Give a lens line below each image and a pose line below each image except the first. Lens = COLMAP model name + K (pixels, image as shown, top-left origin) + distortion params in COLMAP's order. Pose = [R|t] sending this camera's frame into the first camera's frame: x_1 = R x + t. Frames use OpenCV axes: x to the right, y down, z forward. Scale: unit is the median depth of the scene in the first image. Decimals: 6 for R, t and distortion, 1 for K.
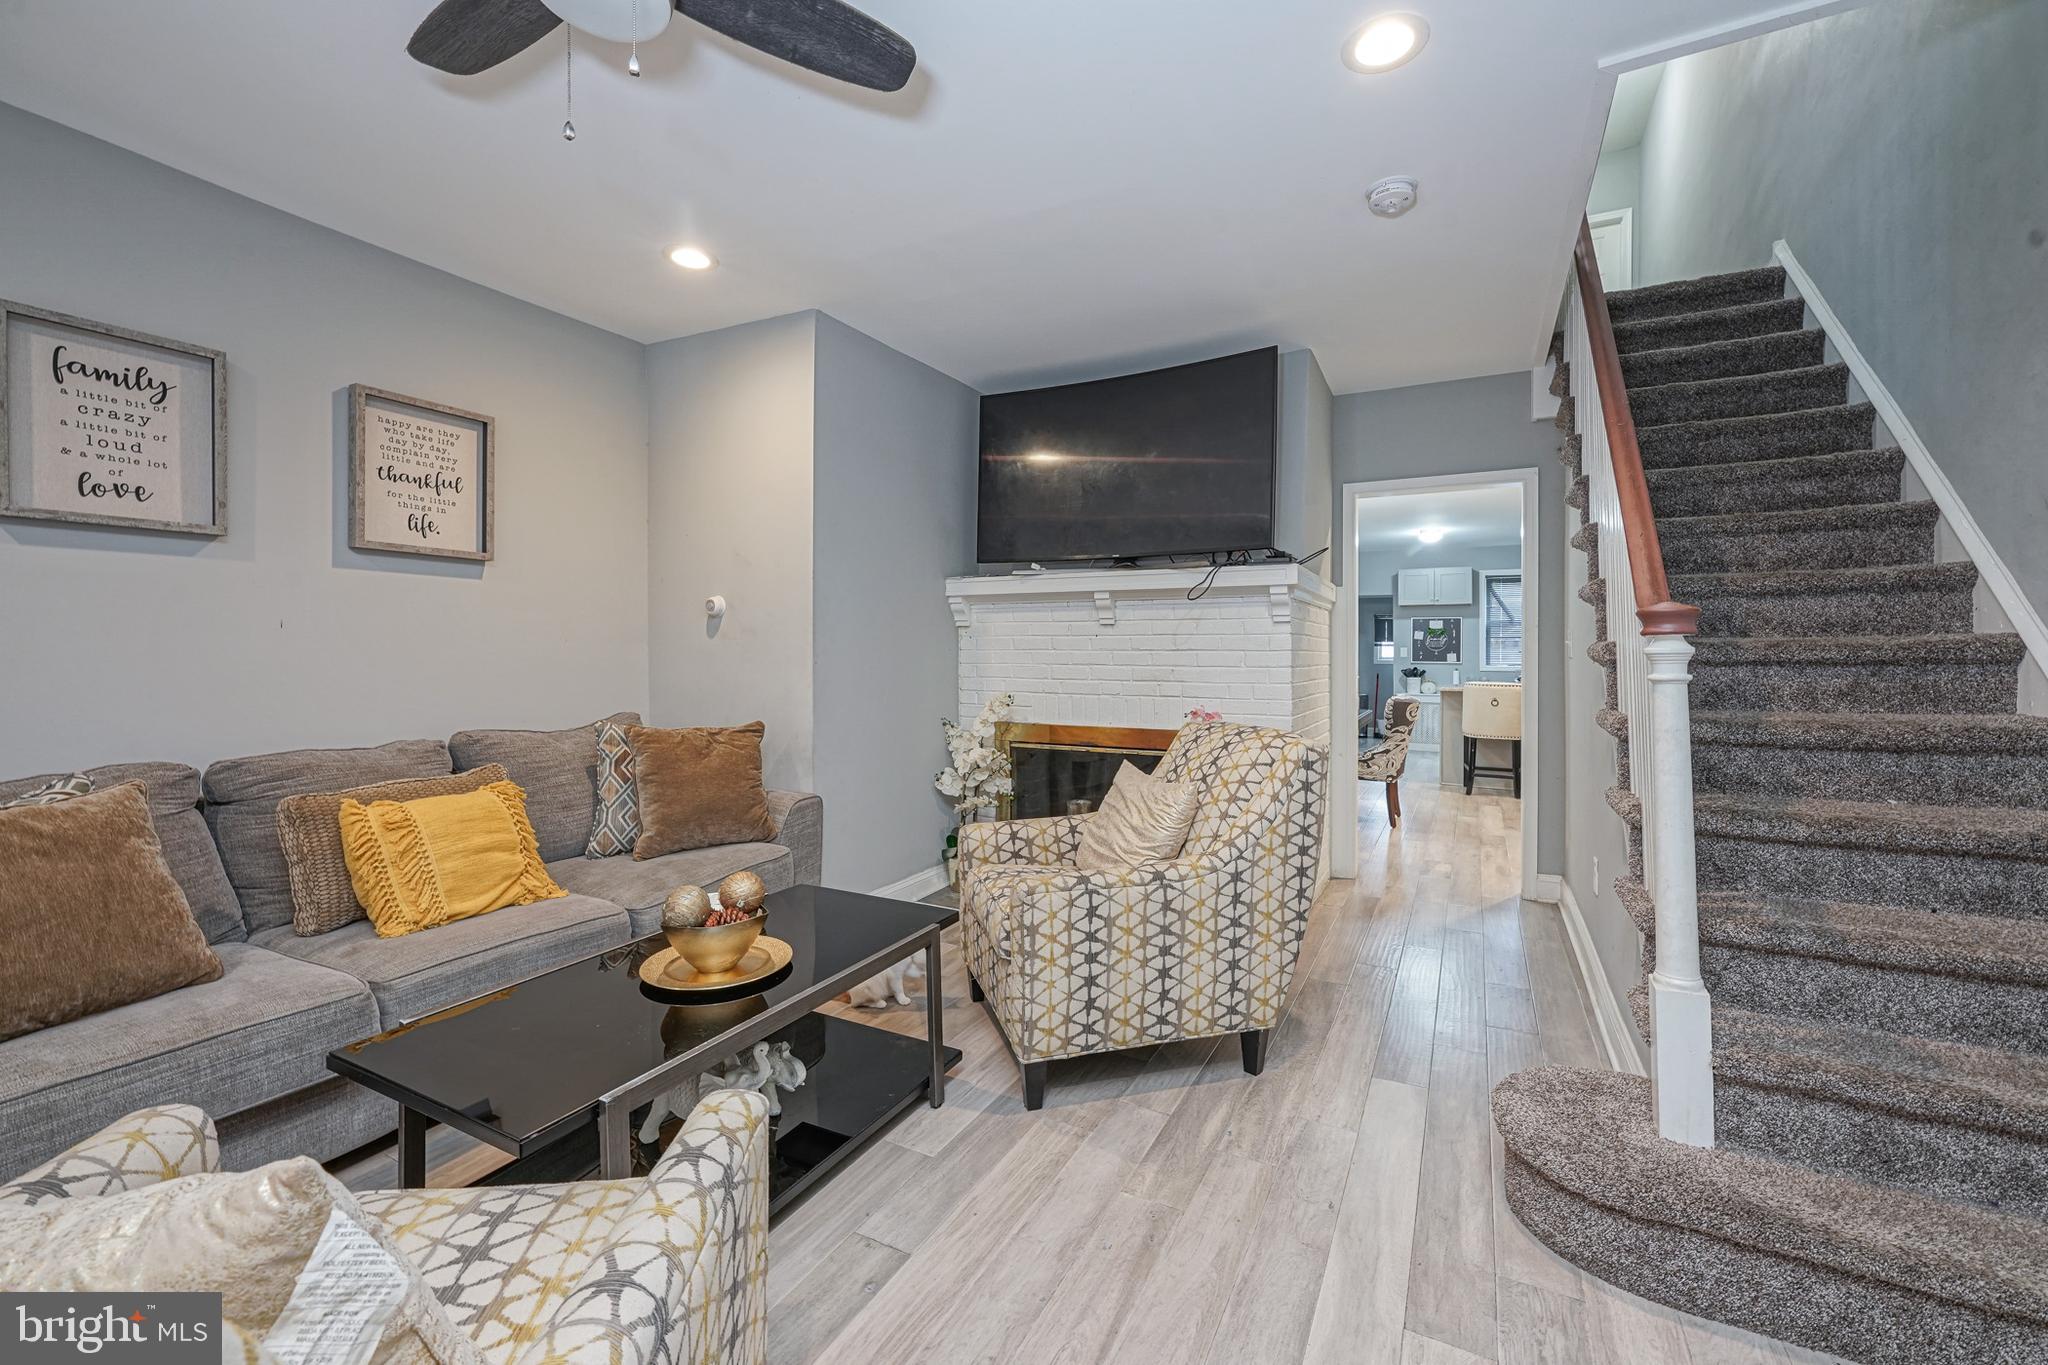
lens RADIAL K [[844.6, 0, 1024.2], [0, 844.6, 652.3], [0, 0, 1]] dist [-0.000695, 0.000355]
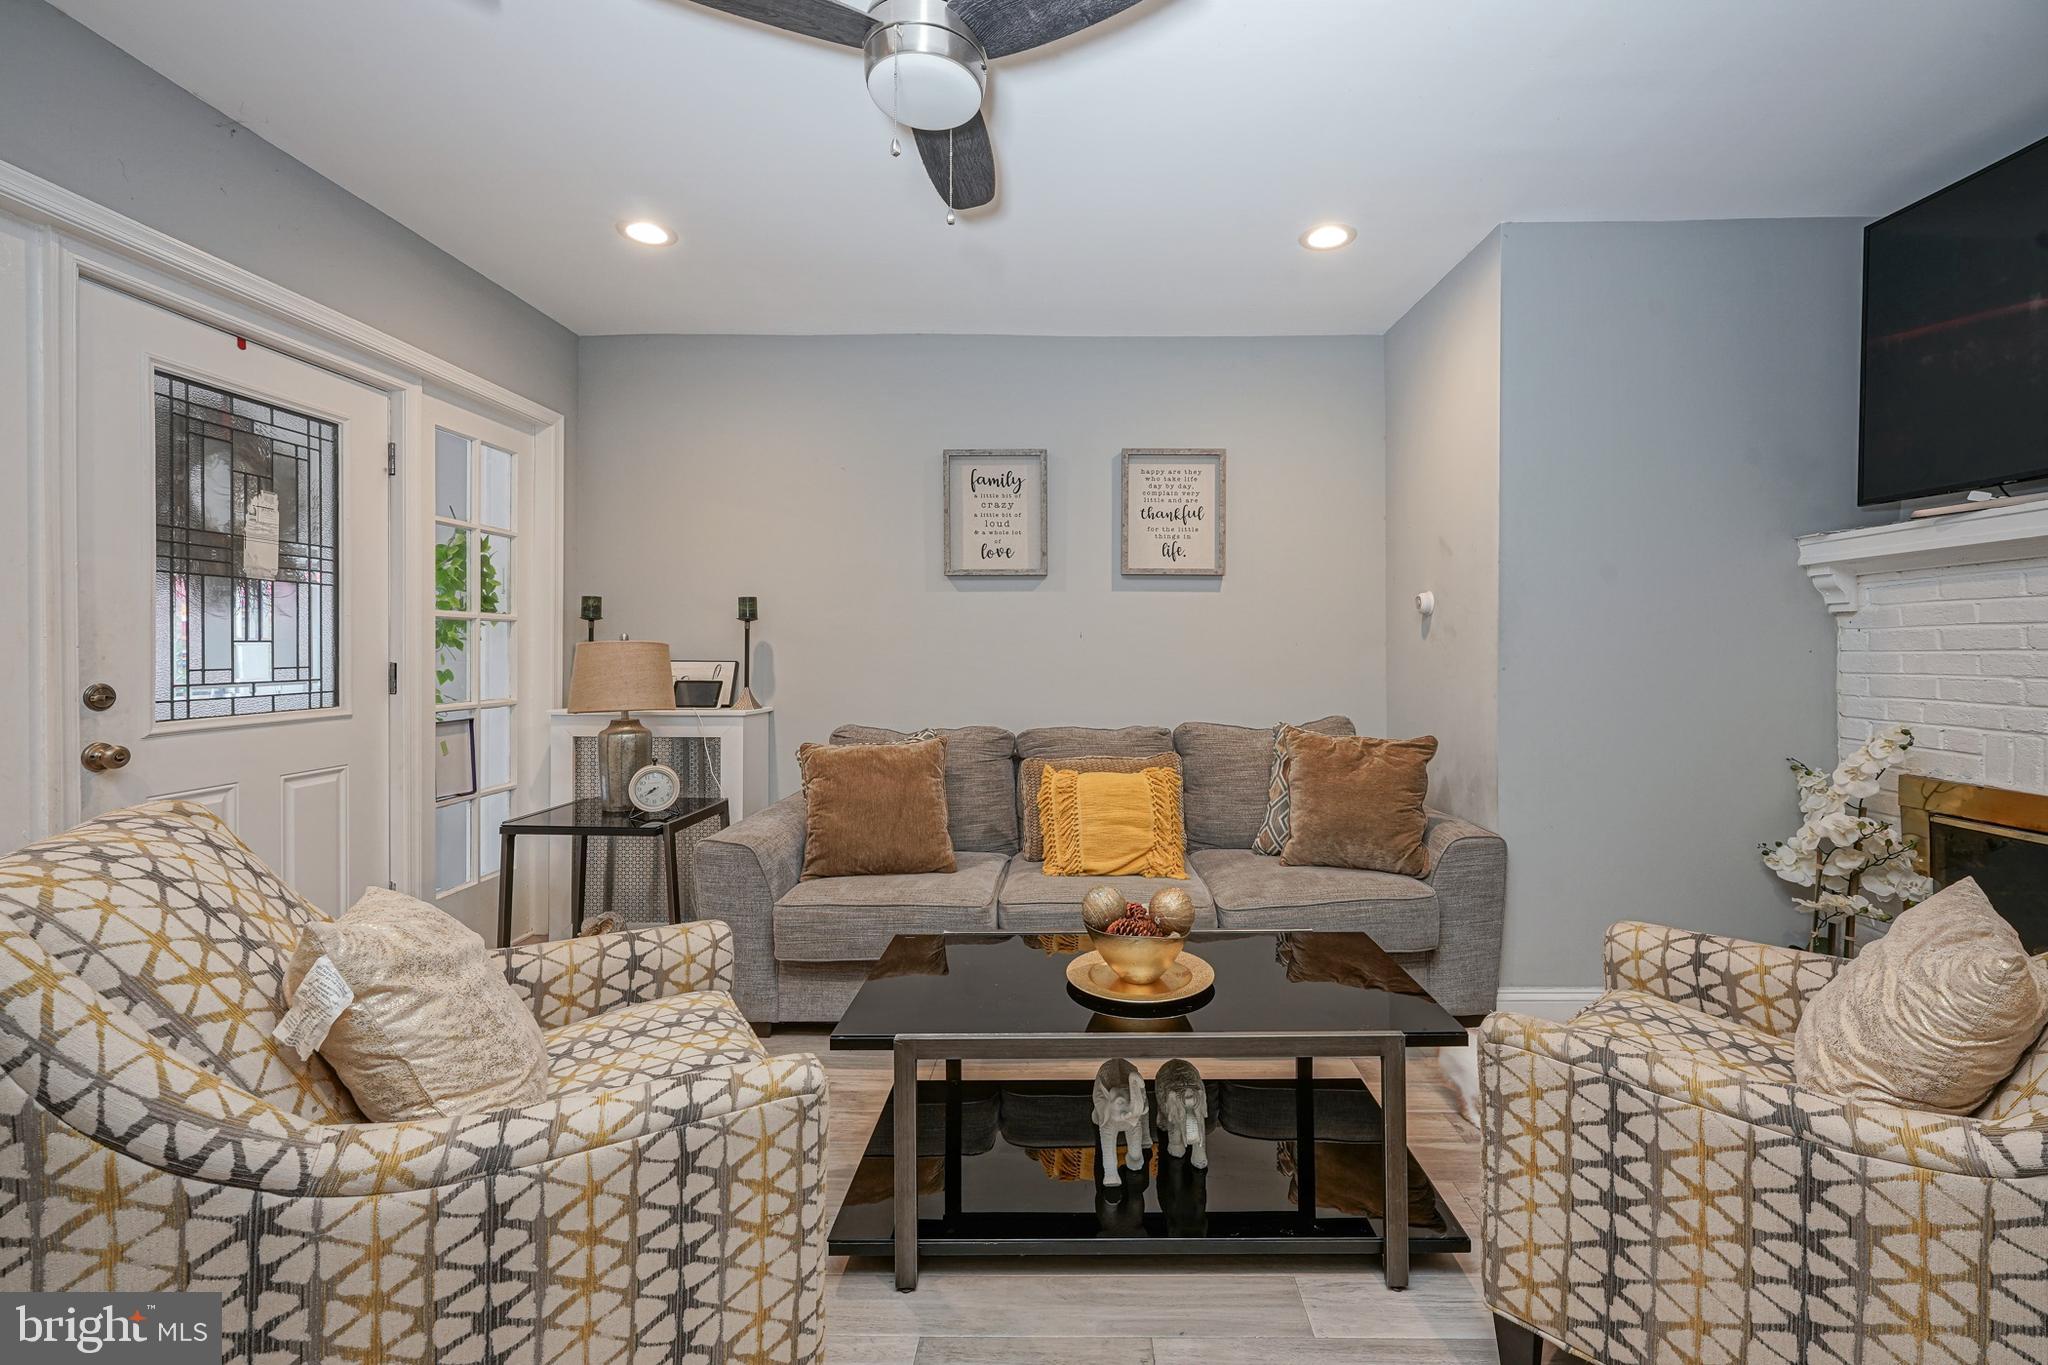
lens RADIAL K [[835.0, 0, 1032.1], [0, 835.0, 647.7], [0, 0, 1]] dist [-0.000991, 0.000151]
pose [[0.456806, -0.009189, -0.889519, 0.271109], [0.000588, 0.999950, -0.010028, 0.000940], [0.889566, 0.004058, 0.456788, 0.277326]]
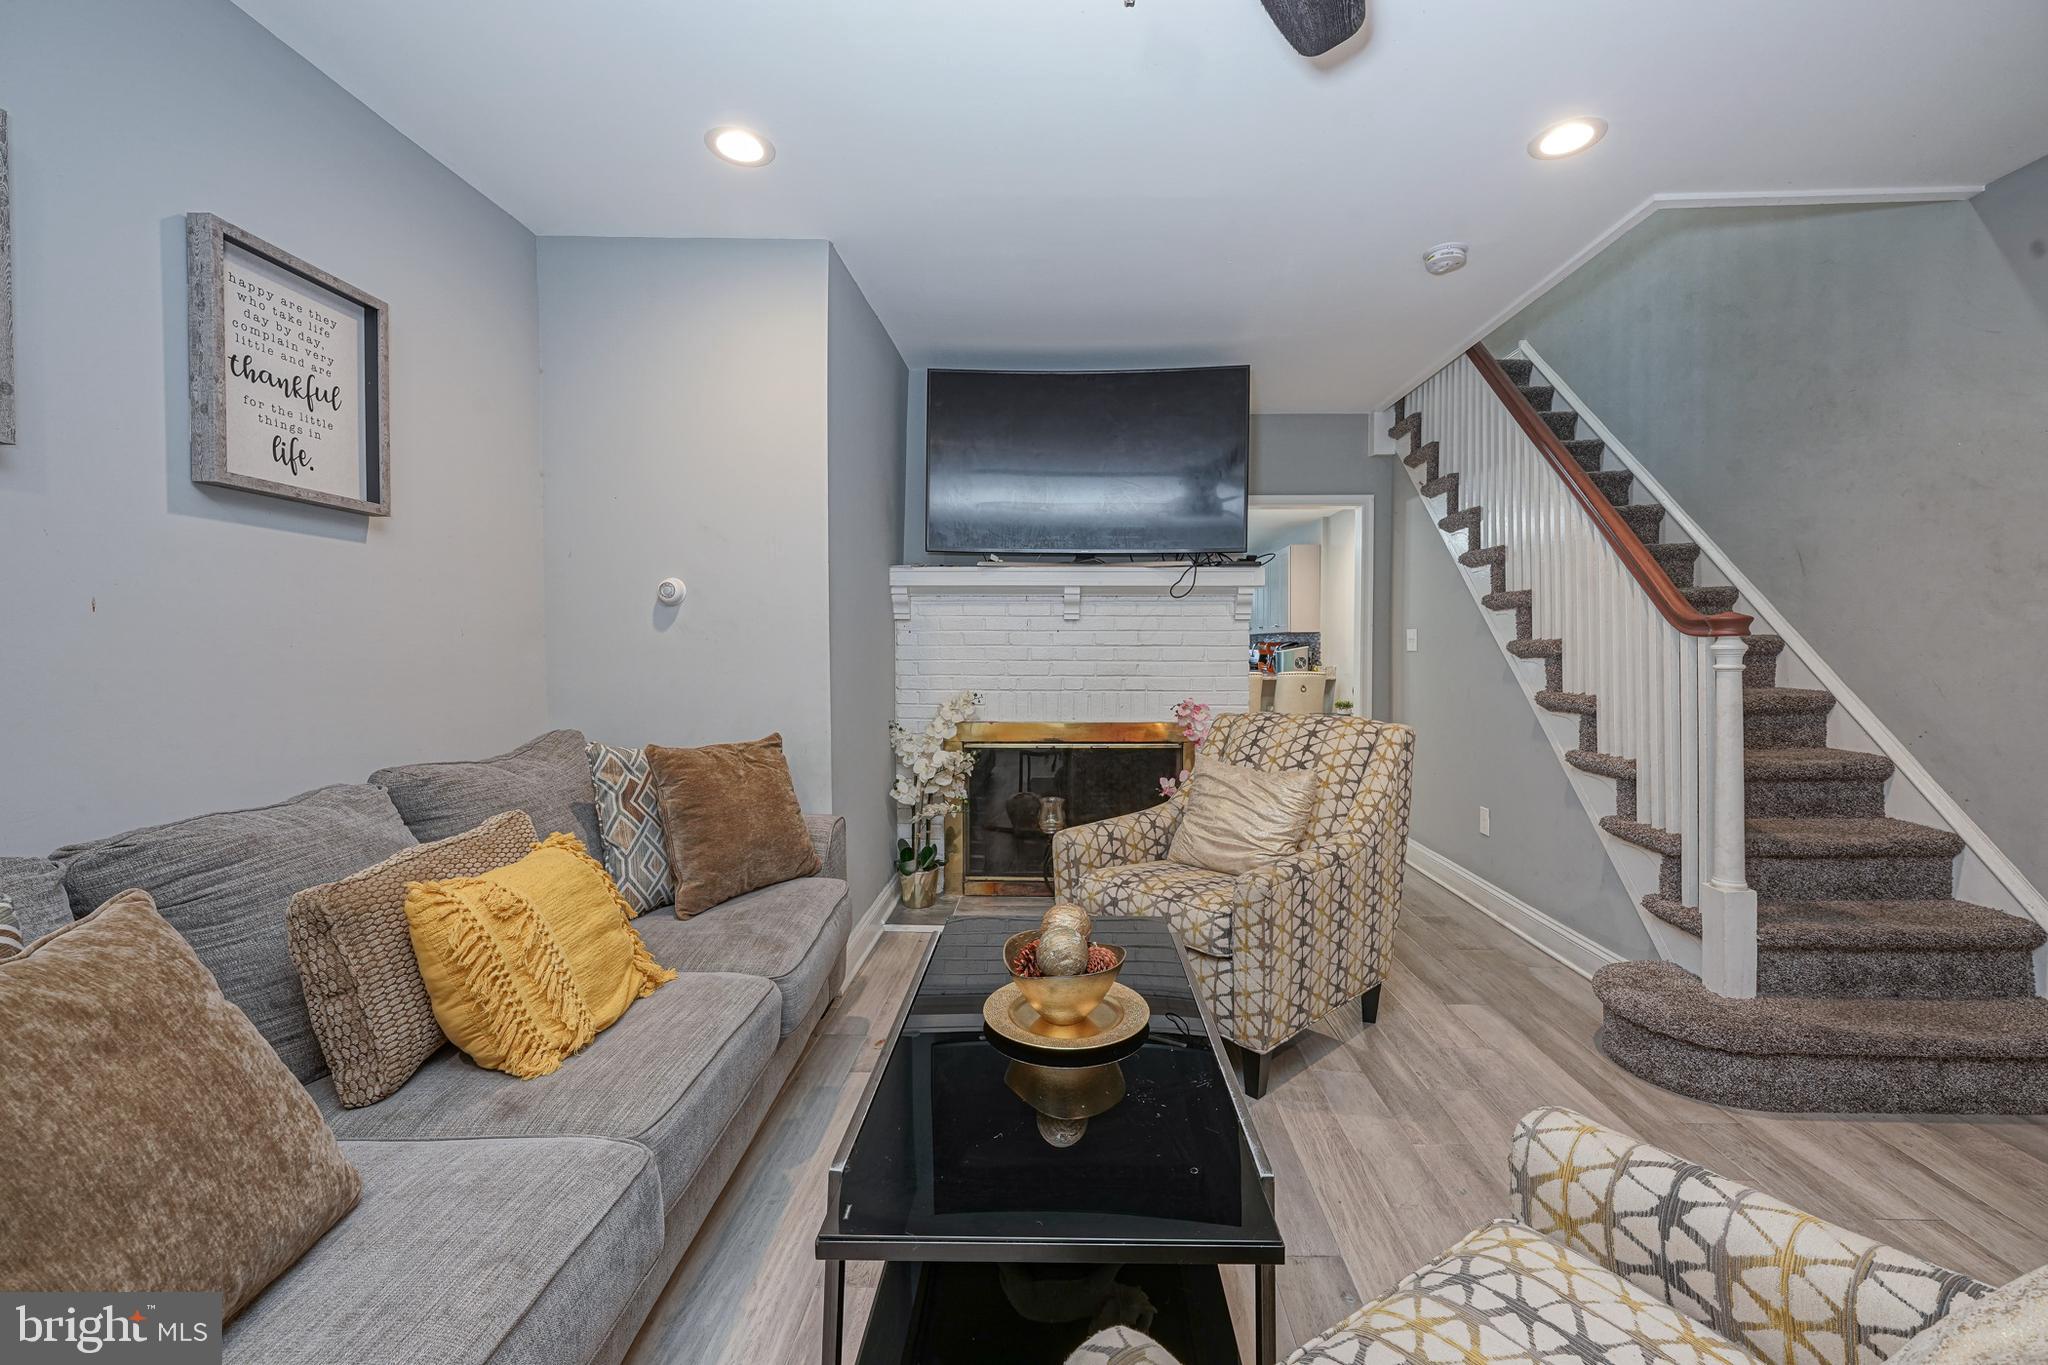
lens RADIAL K [[848.9, 0, 1039.2], [0, 848.9, 660.9], [0, 0, 1]] dist [0.001511, 0.000022]
pose [[0.890117, -0.009579, 0.455632, -0.514559], [0.001133, 0.999822, 0.018807, -0.004427], [-0.455731, -0.016224, 0.889970, 0.162687]]
